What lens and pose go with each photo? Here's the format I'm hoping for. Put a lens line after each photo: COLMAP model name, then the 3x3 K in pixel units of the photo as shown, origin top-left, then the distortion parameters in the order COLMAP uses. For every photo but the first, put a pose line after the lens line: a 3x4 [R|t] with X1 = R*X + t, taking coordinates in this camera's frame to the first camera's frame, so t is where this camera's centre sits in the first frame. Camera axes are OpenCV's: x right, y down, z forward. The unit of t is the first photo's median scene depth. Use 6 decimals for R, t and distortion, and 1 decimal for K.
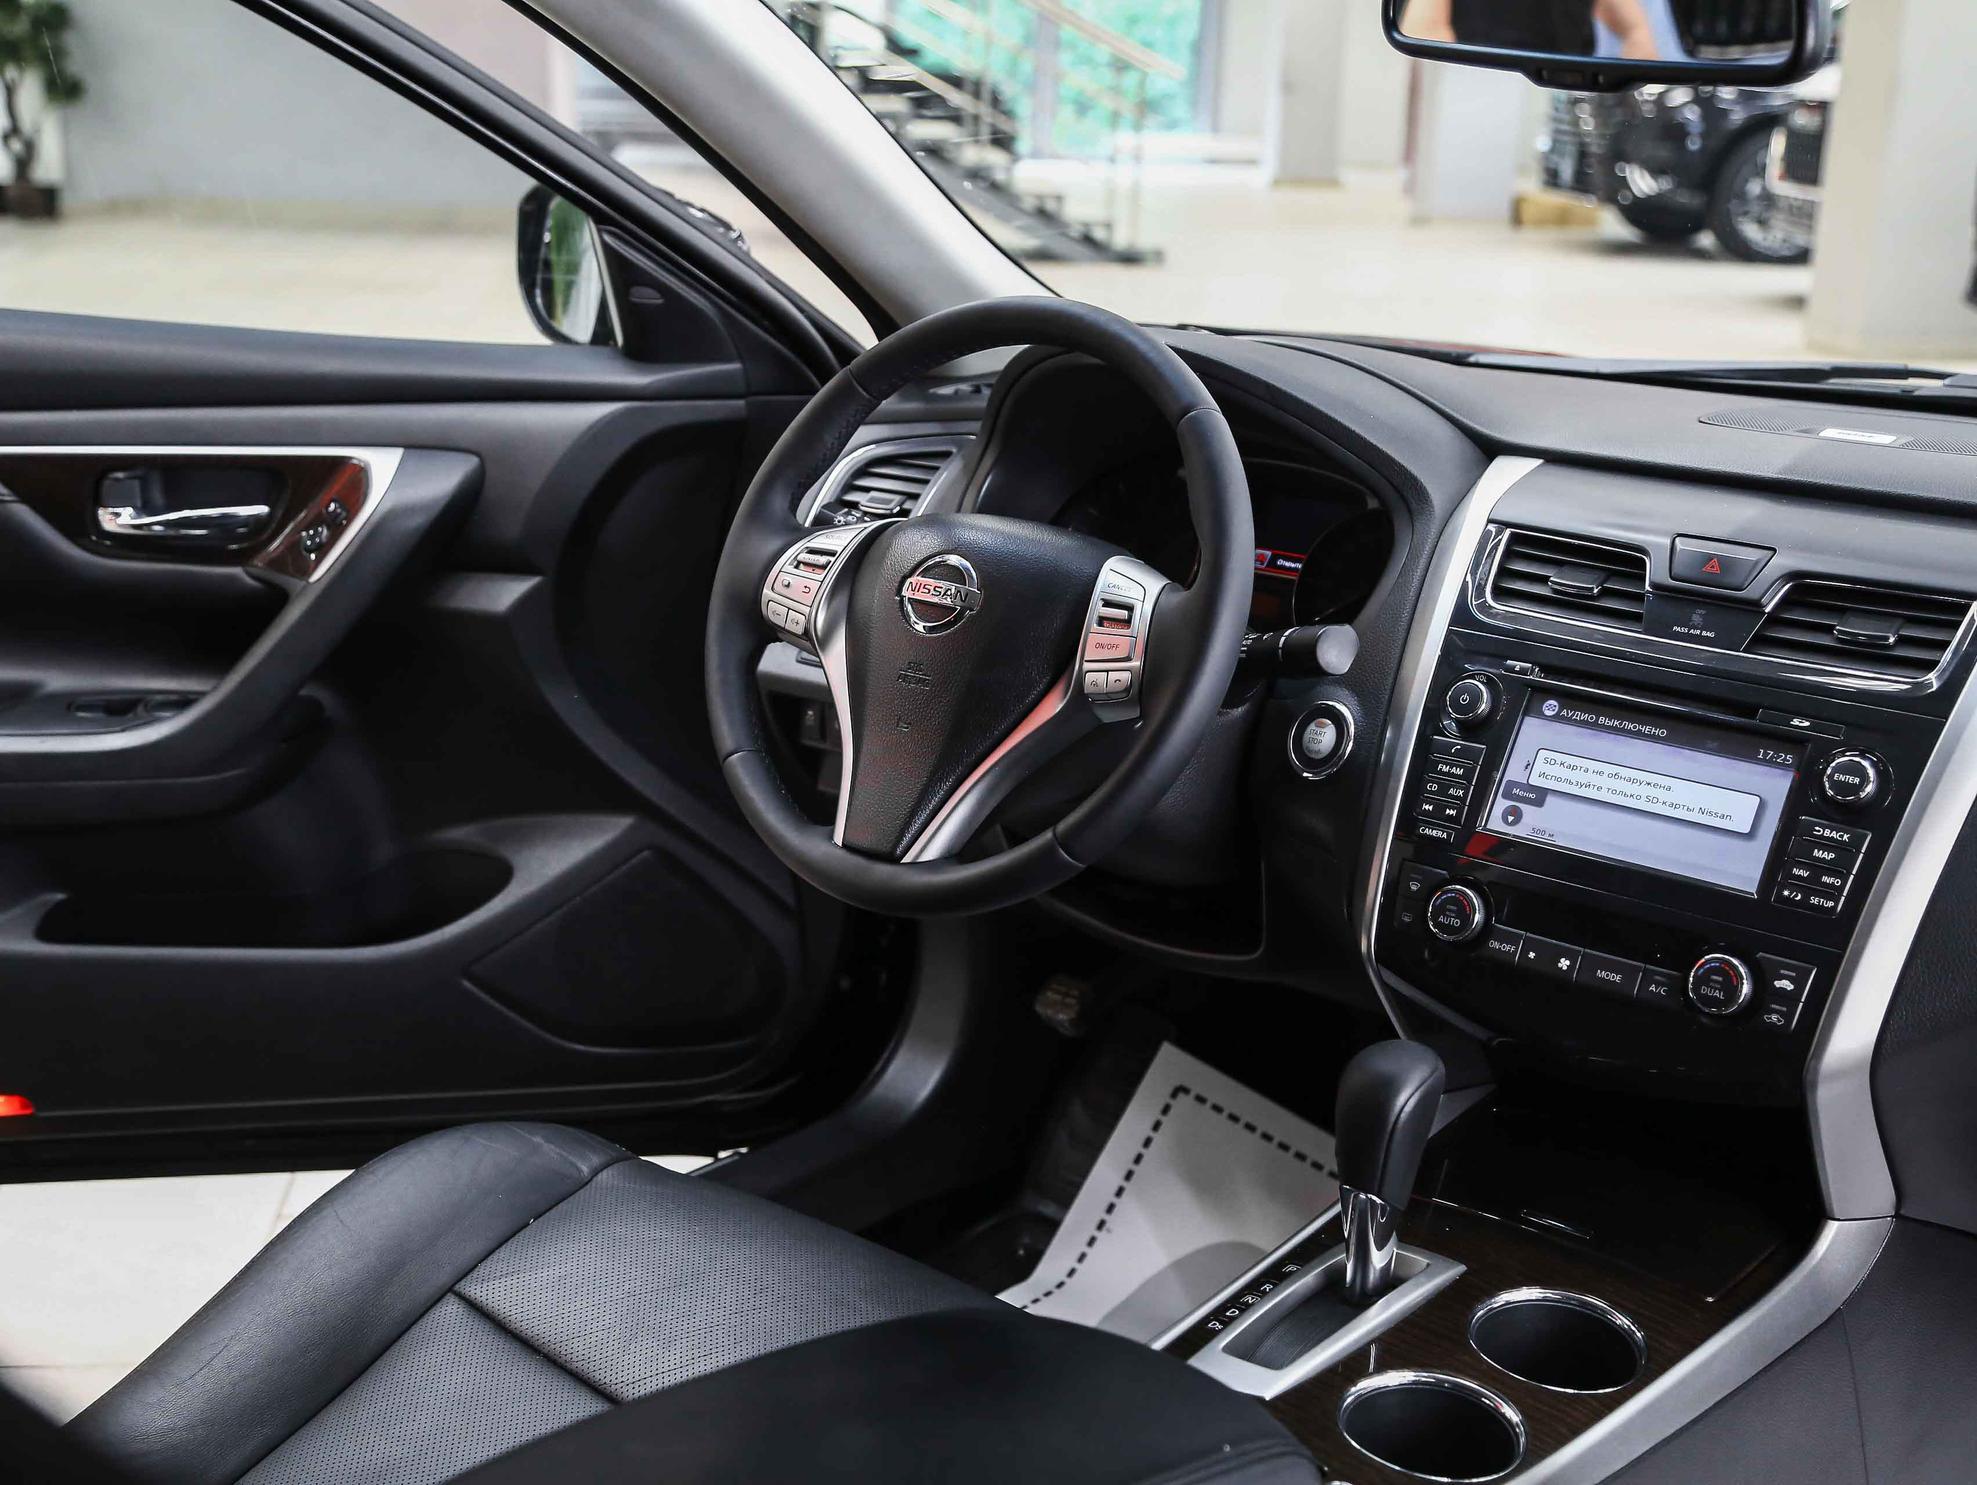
lens RADIAL K [[2611.7, 0, 973.8], [0, 2611.7, 748.4], [0, 0, 1]] dist [0.069287, 0.000000]
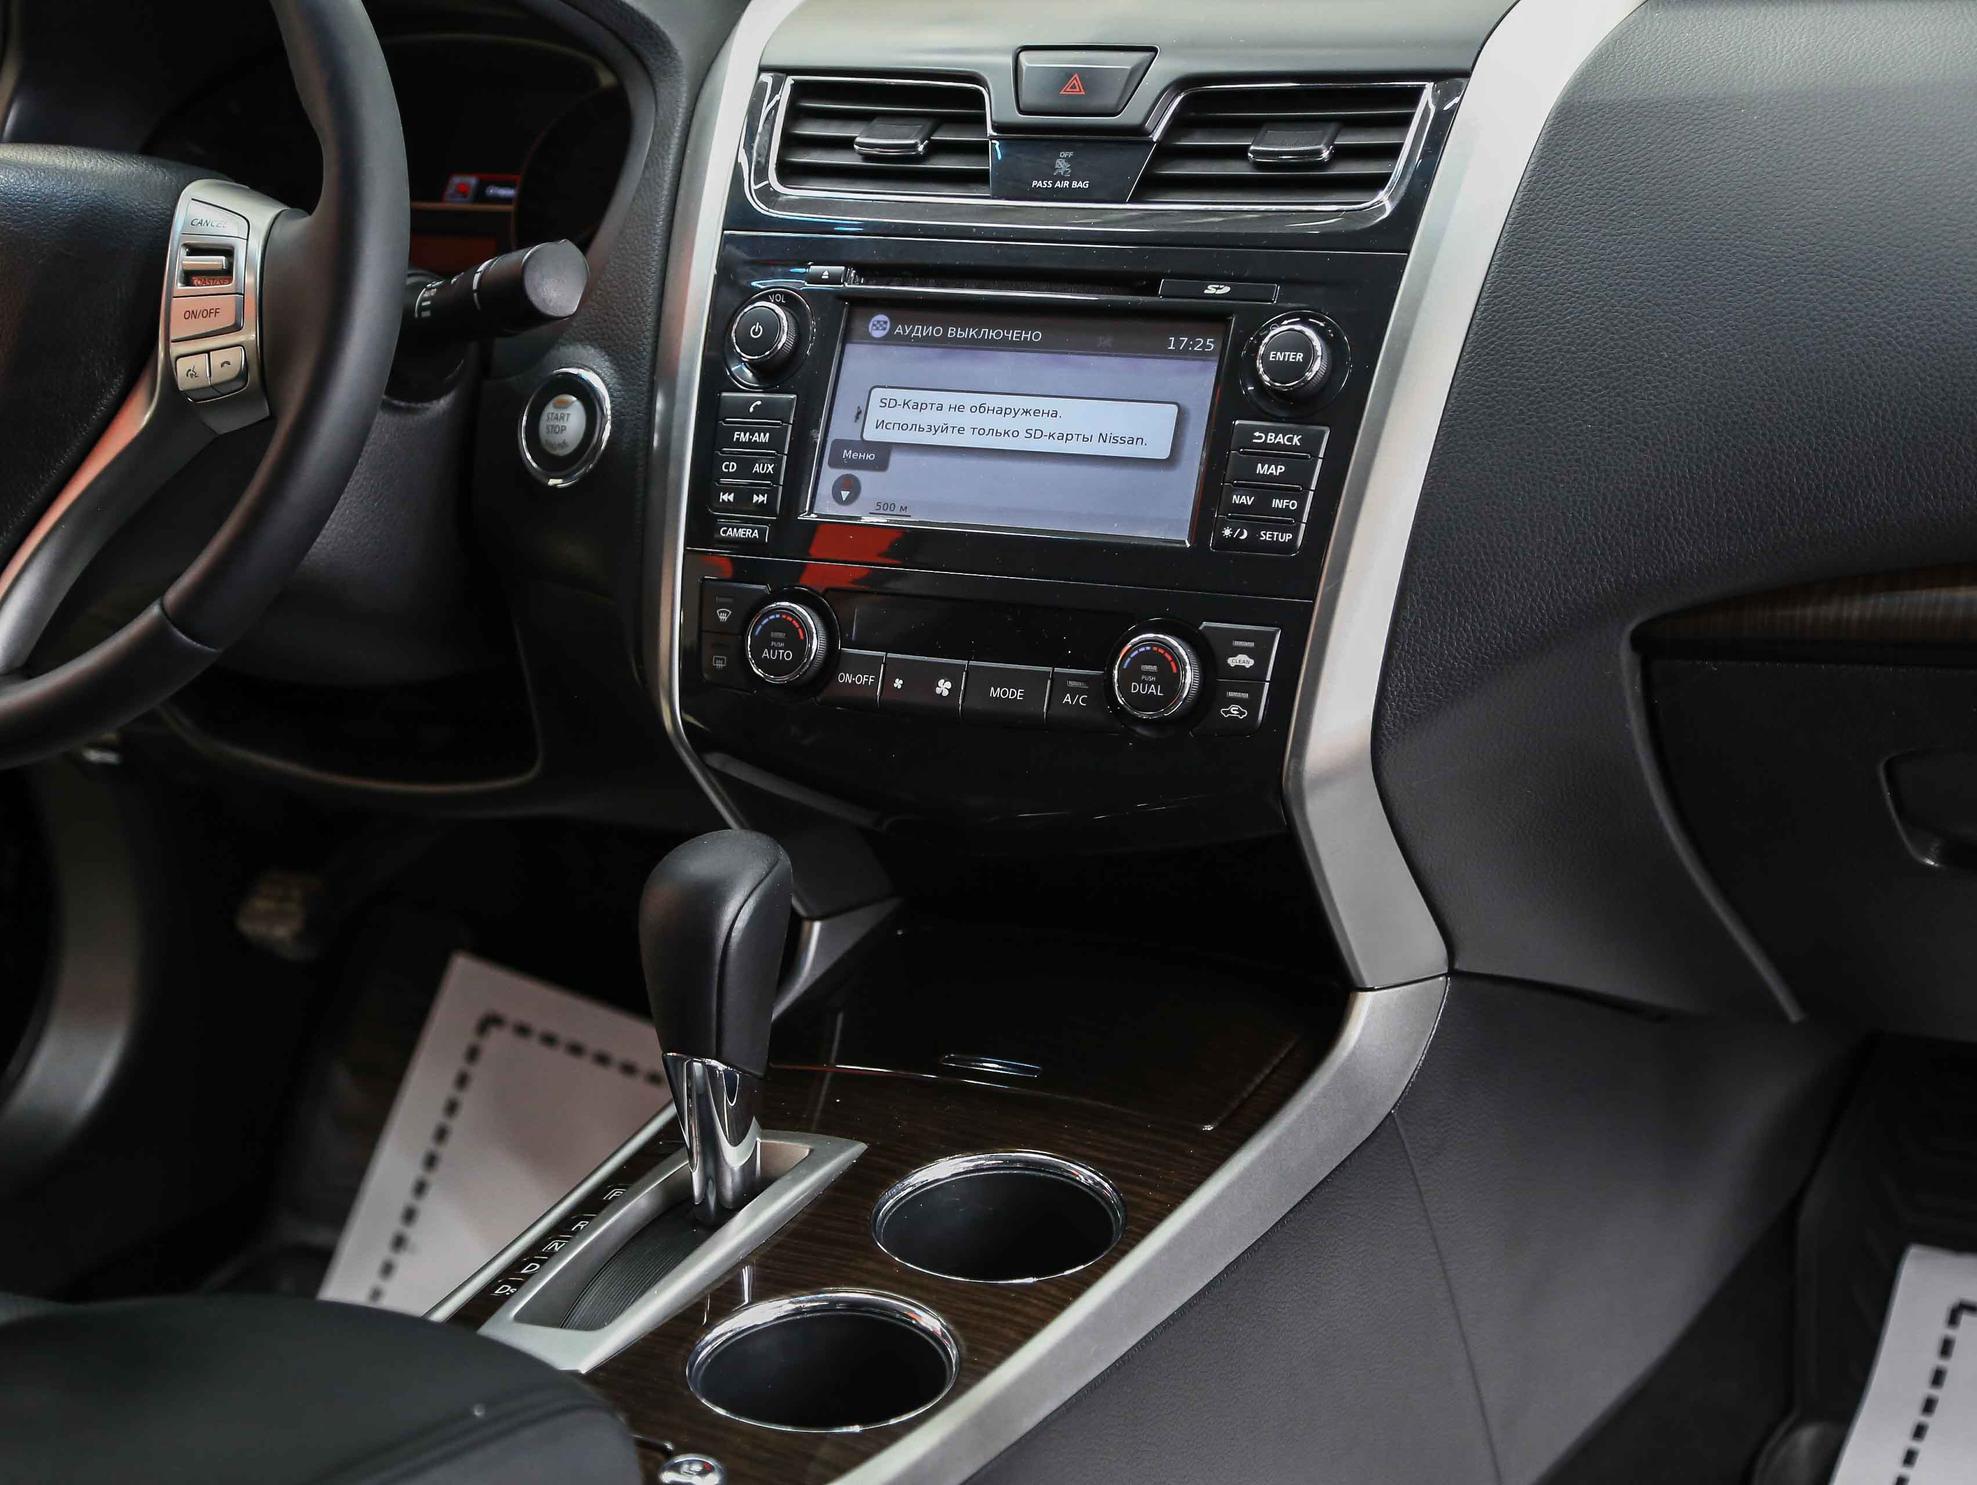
lens RADIAL K [[3921.4, 0, 987.6], [0, 3921.4, 737.7], [0, 0, 1]] dist [0.179713, 0.000000]
pose [[0.972738, -0.148276, 0.178313, 0.048937], [0.143392, 0.988855, 0.040047, 0.053071], [-0.182264, -0.013386, 0.983159, -0.011152]]
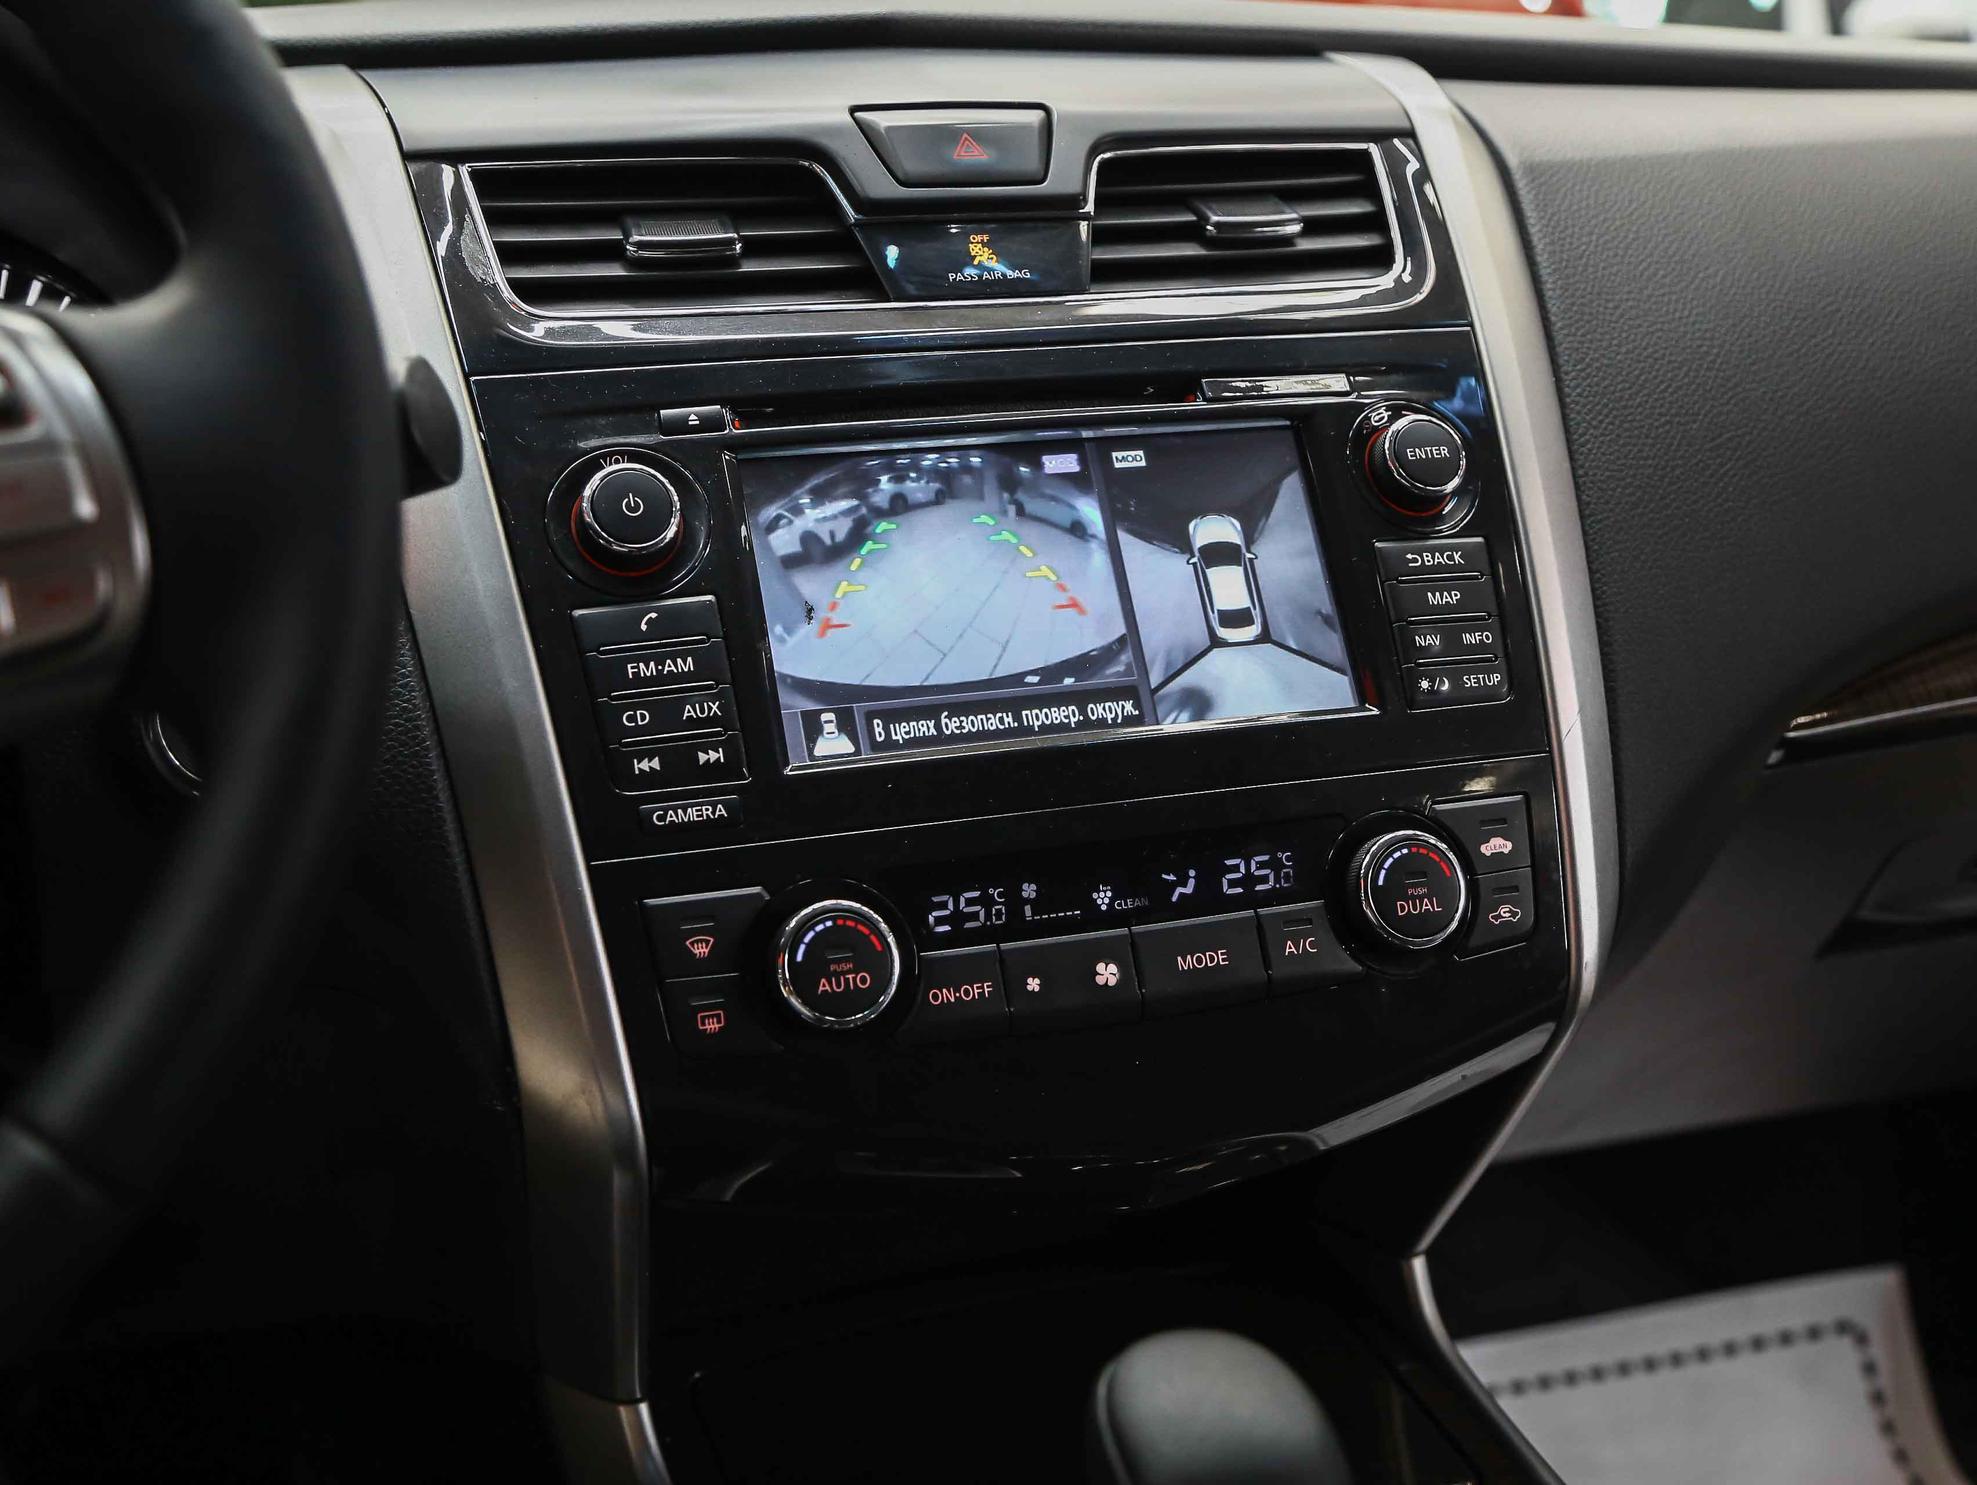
lens RADIAL K [[2423.7, 0, 986.5], [0, 2423.7, 735.4], [0, 0, 1]] dist [0.003601, 0.000000]
pose [[0.500009, -0.227850, 0.835509, -0.127748], [0.271980, 0.957270, 0.098289, -0.005885], [-0.822203, 0.178097, 0.540614, 0.742425]]
